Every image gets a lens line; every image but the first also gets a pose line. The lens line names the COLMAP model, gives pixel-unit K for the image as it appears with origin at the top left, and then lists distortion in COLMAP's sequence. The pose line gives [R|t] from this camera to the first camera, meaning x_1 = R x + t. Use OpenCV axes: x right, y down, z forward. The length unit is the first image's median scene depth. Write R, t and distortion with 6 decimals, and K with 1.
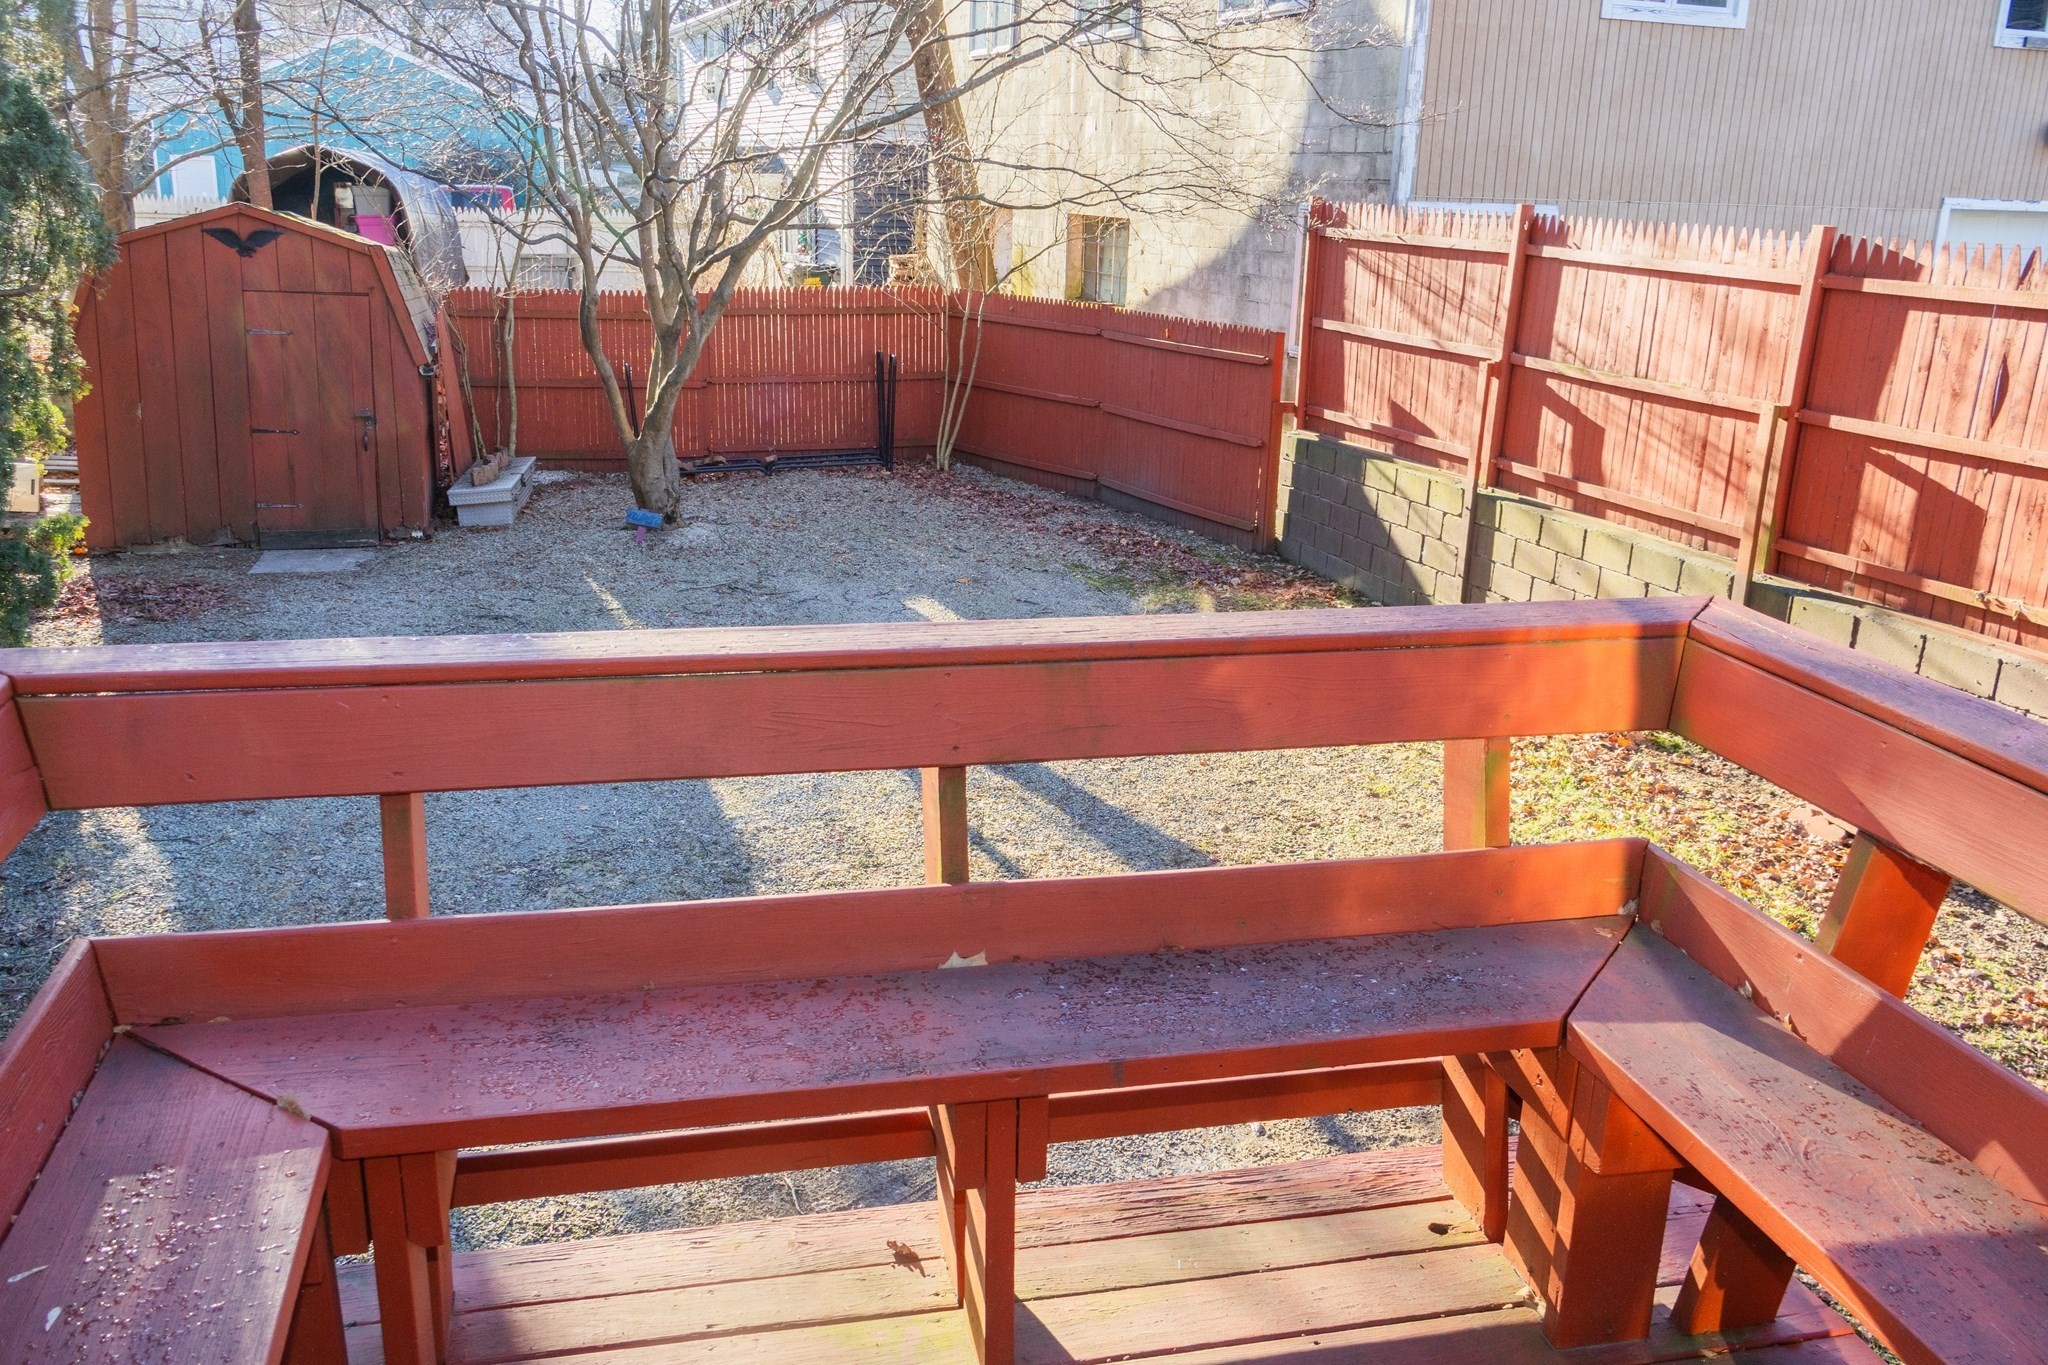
lens RADIAL K [[1732.7, 0, 1006.3], [0, 1732.7, 695.1], [0, 0, 1]] dist [0.030173, -0.024658]
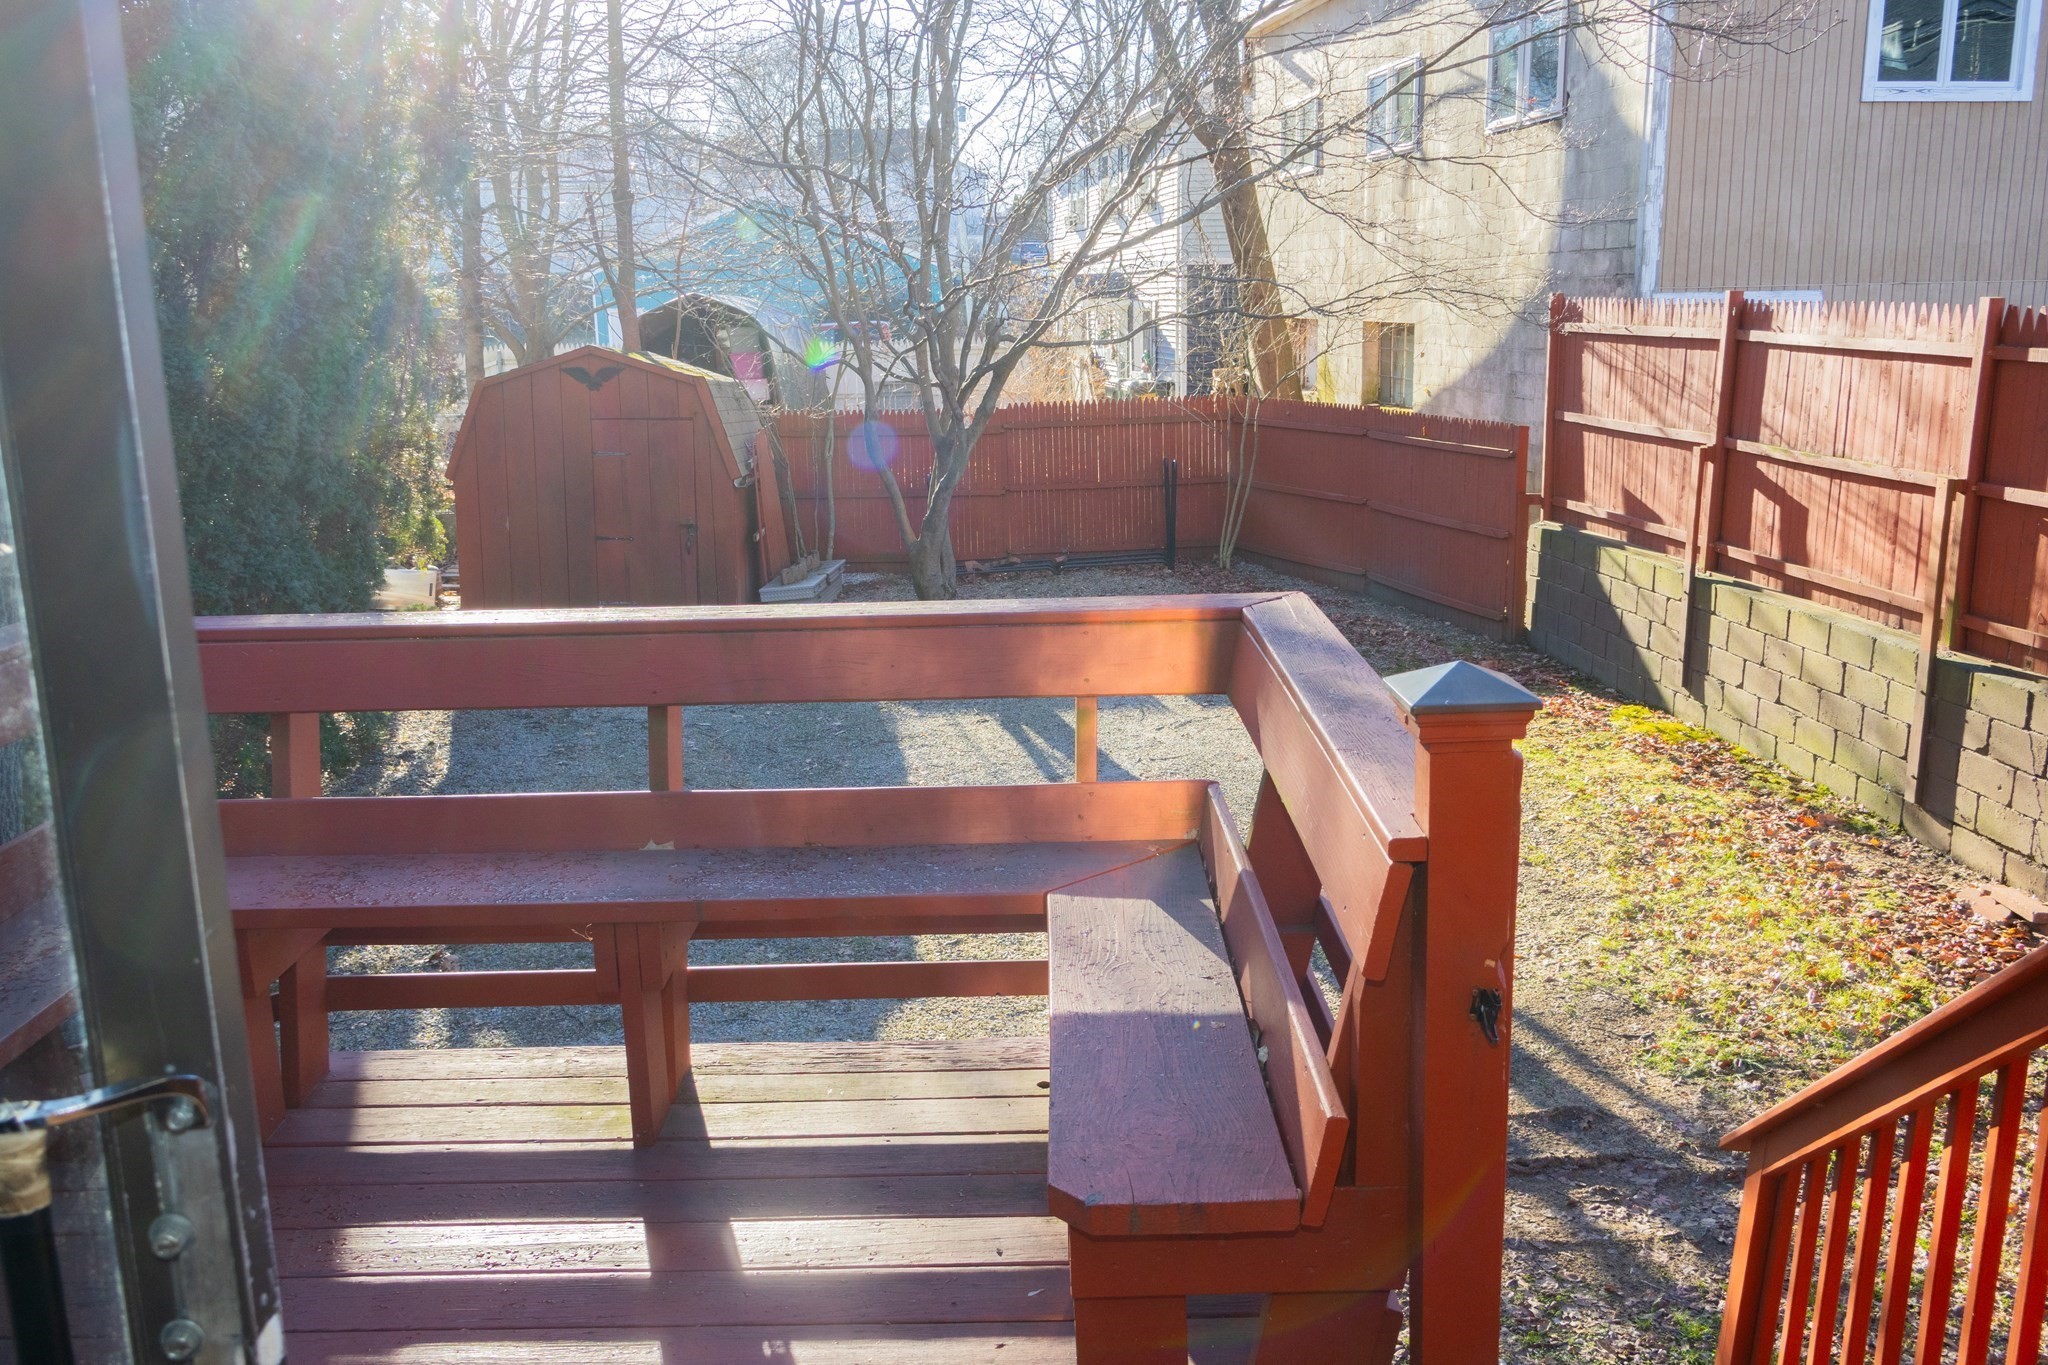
lens RADIAL K [[1732.7, 0, 990.5], [0, 1732.7, 693.6], [0, 0, 1]] dist [0.030173, -0.024658]
pose [[0.971071, 0.006672, -0.238697, 0.103202], [-0.022630, 0.997682, -0.064174, 0.020922], [0.237715, 0.067720, 0.968971, -0.052999]]
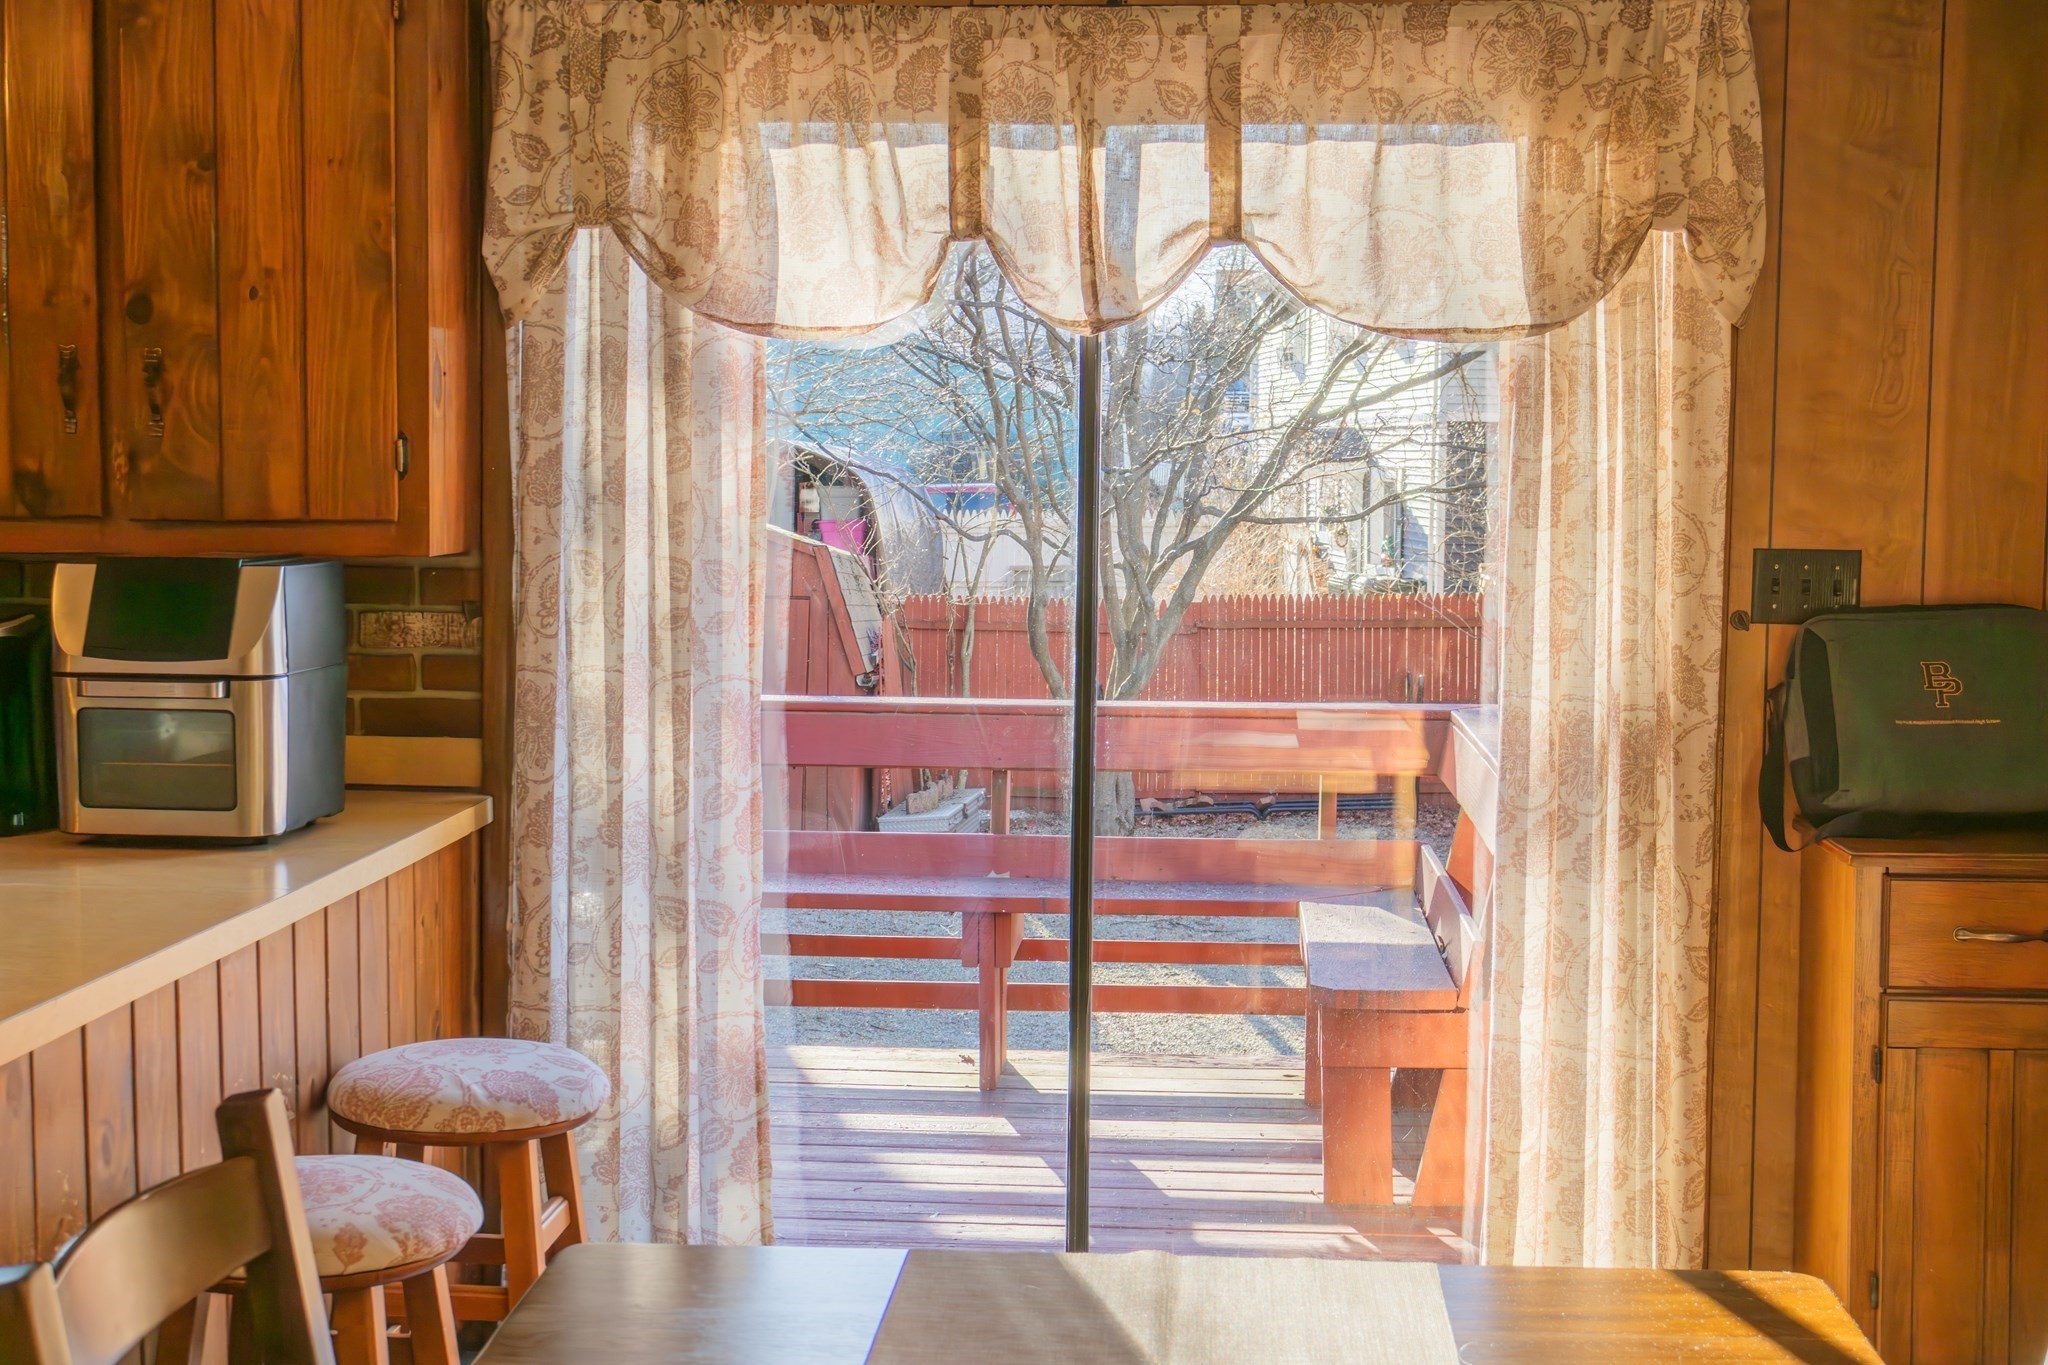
lens RADIAL K [[2723.8, 0, 1024.7], [0, 2723.8, 679.3], [0, 0, 1]] dist [0.224736, 0.000000]
pose [[0.960337, 0.006283, -0.278770, 0.146320], [-0.064981, 0.977263, -0.201829, 0.096597], [0.271163, 0.211939, 0.938910, -0.315594]]
